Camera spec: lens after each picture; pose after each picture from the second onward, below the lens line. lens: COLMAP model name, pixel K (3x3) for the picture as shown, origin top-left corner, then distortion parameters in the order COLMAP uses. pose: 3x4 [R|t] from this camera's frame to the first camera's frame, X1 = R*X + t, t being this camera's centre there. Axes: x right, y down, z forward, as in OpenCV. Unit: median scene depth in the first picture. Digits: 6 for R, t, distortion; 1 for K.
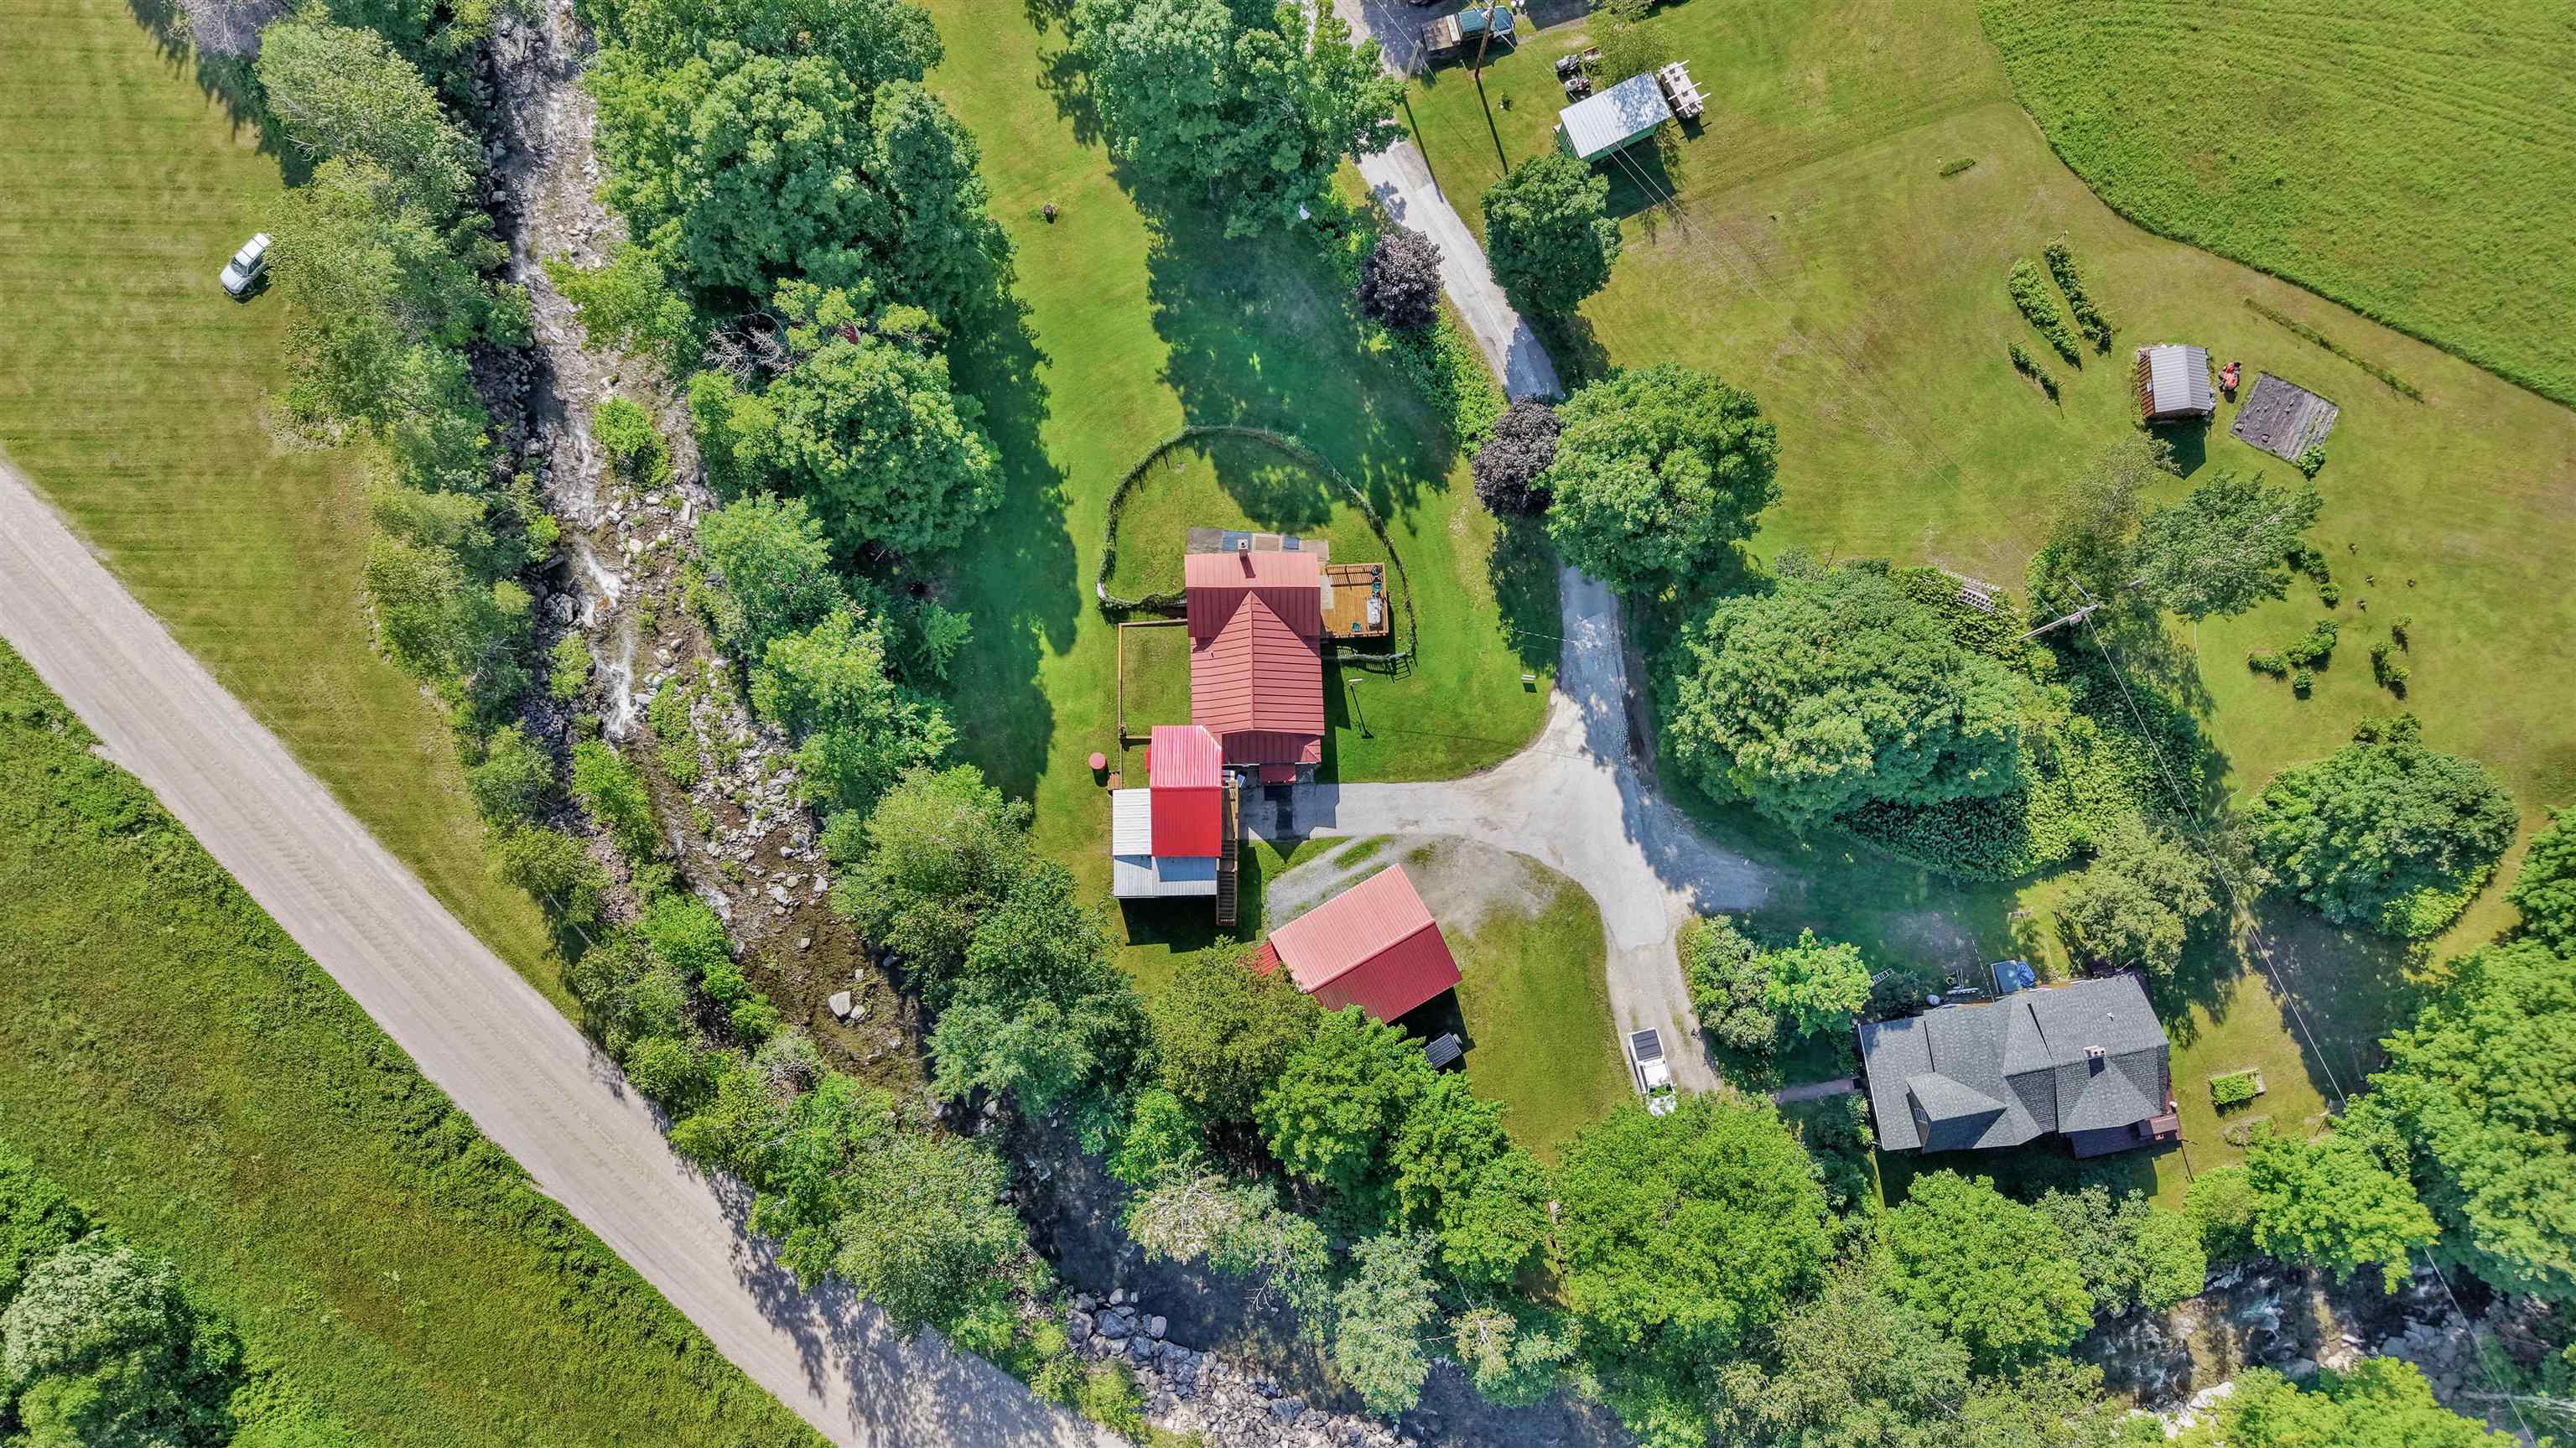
lens RADIAL K [[2319.5, 0, 1288.0], [0, 2319.5, 724.0], [0, 0, 1]] dist [0.100765, -0.002619]
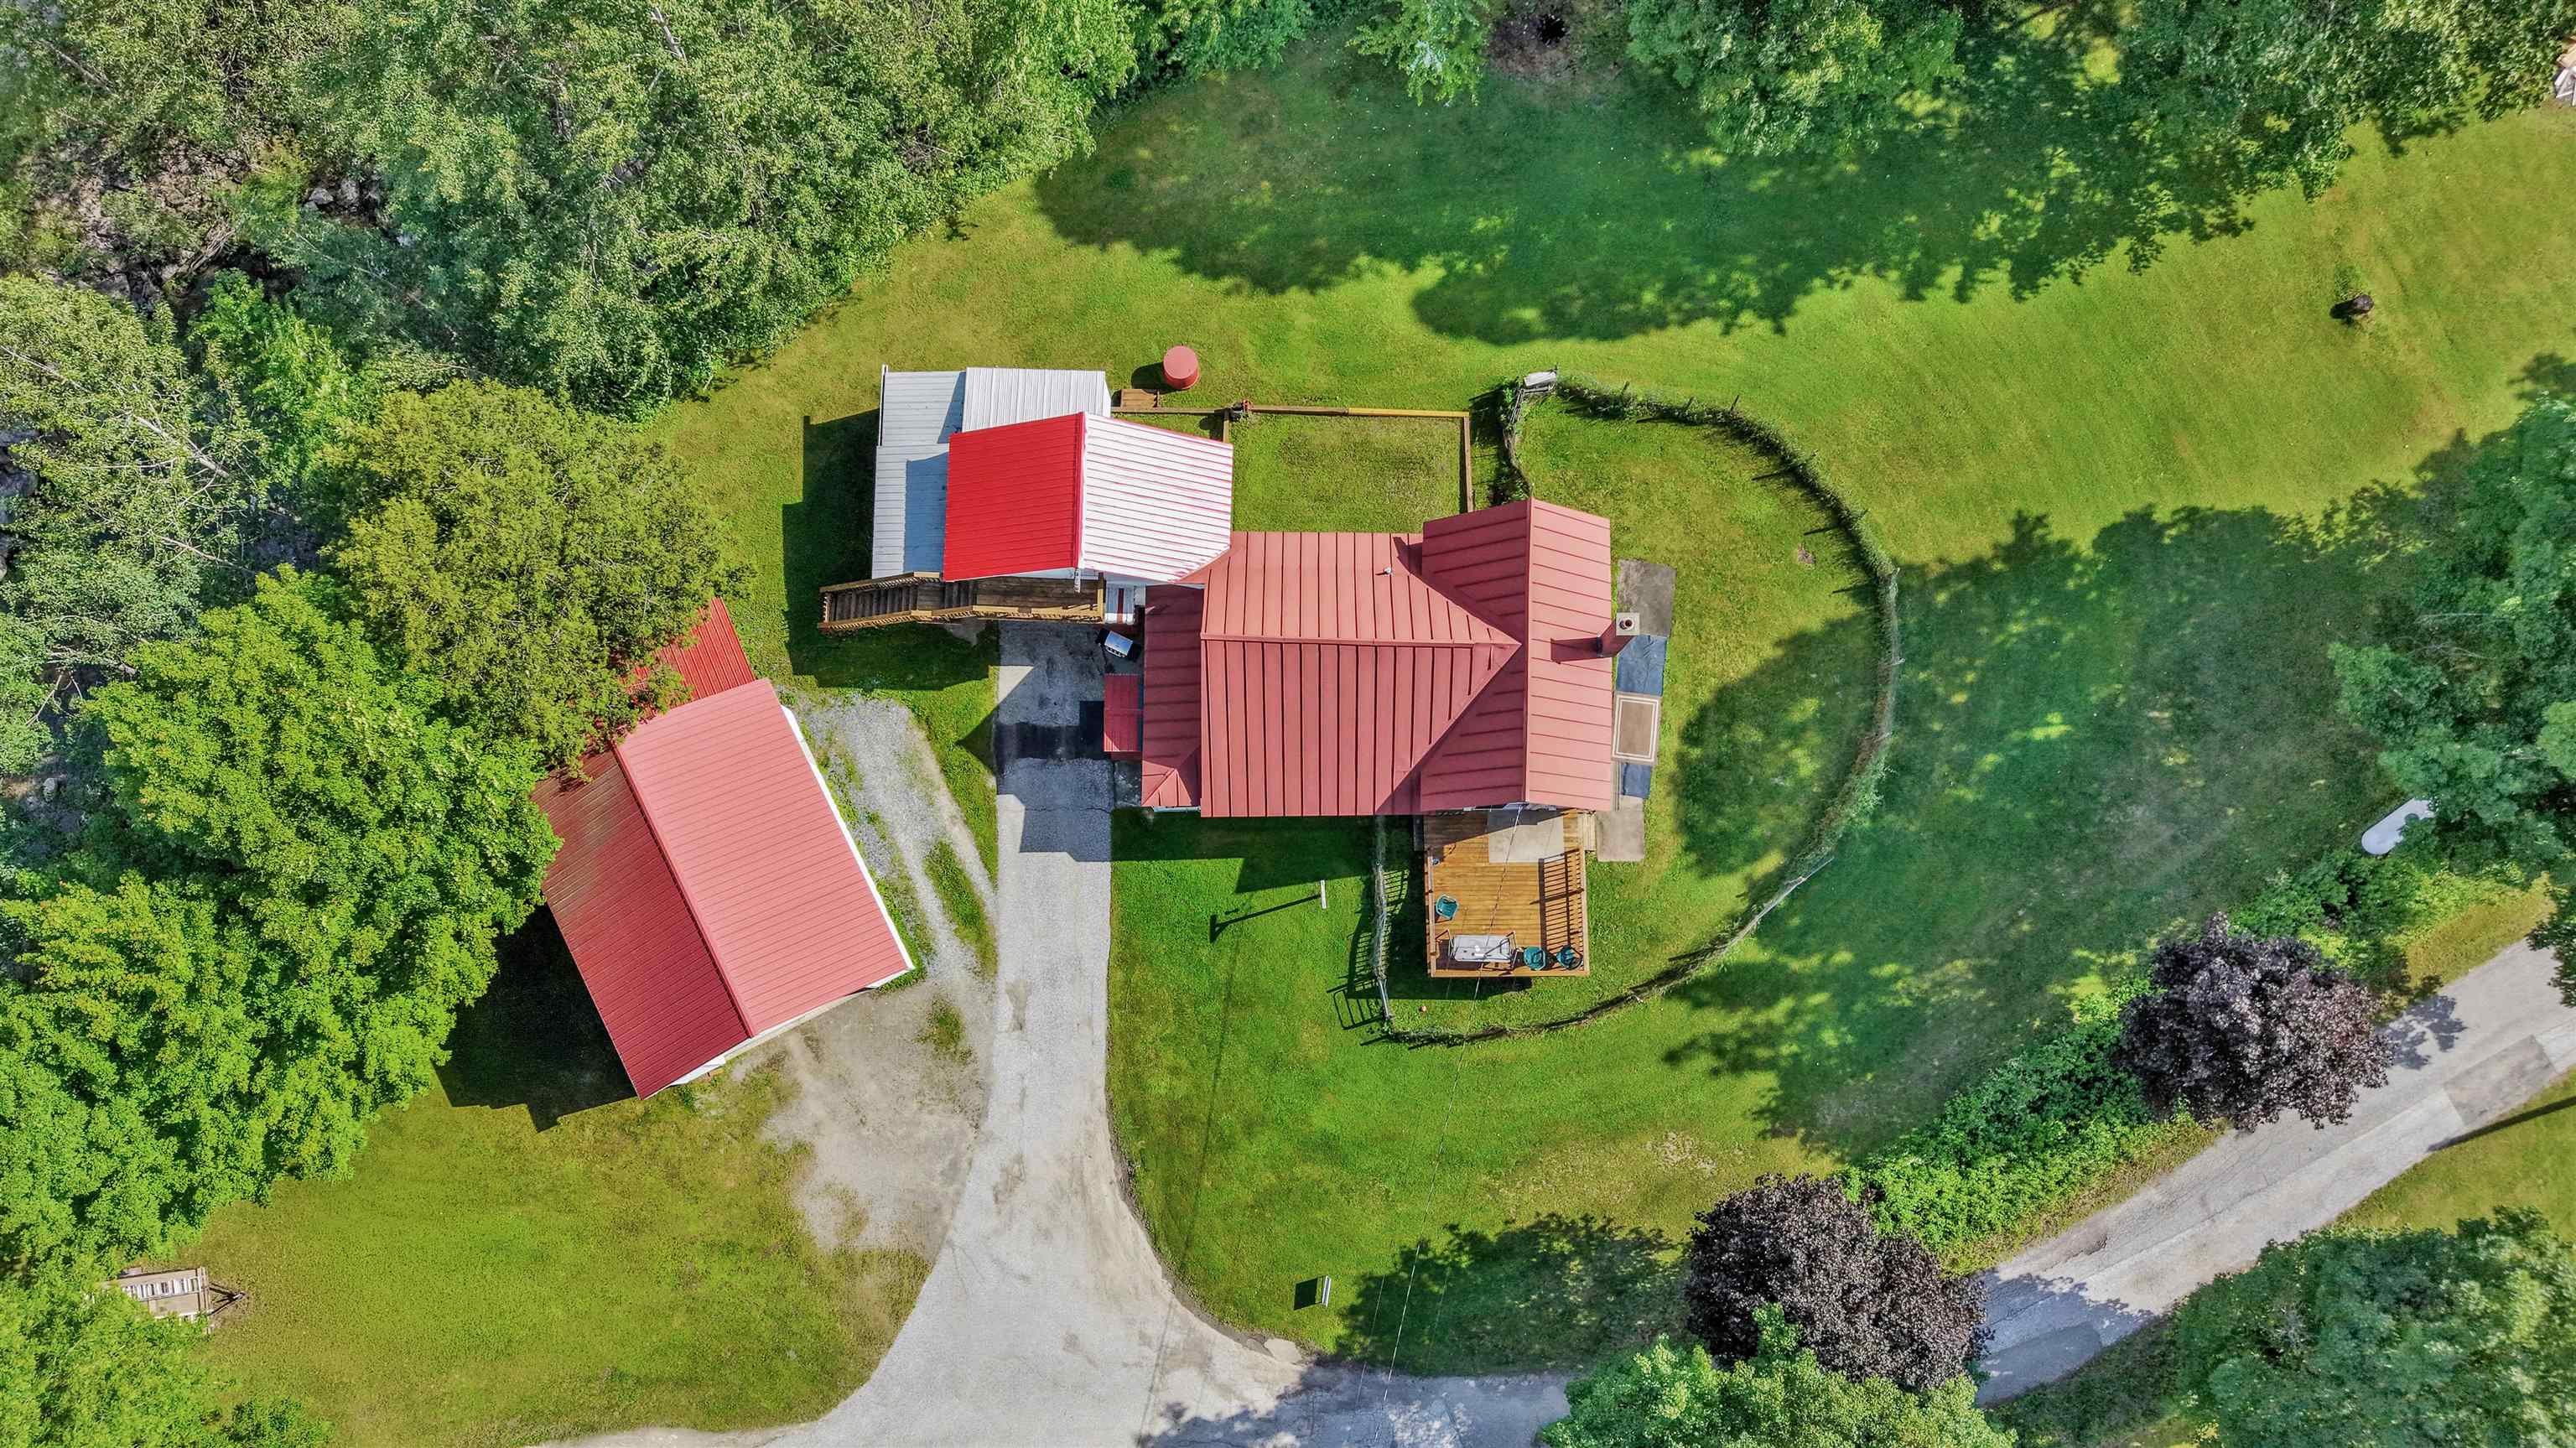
lens RADIAL K [[2319.5, 0, 1288.0], [0, 2319.5, 724.0], [0, 0, 1]] dist [0.100765, -0.002619]
pose [[-0.035093, 0.984777, -0.170242, 0.072955], [-0.994597, -0.017761, 0.102283, -0.056596], [0.097702, 0.172912, 0.980079, 0.542305]]
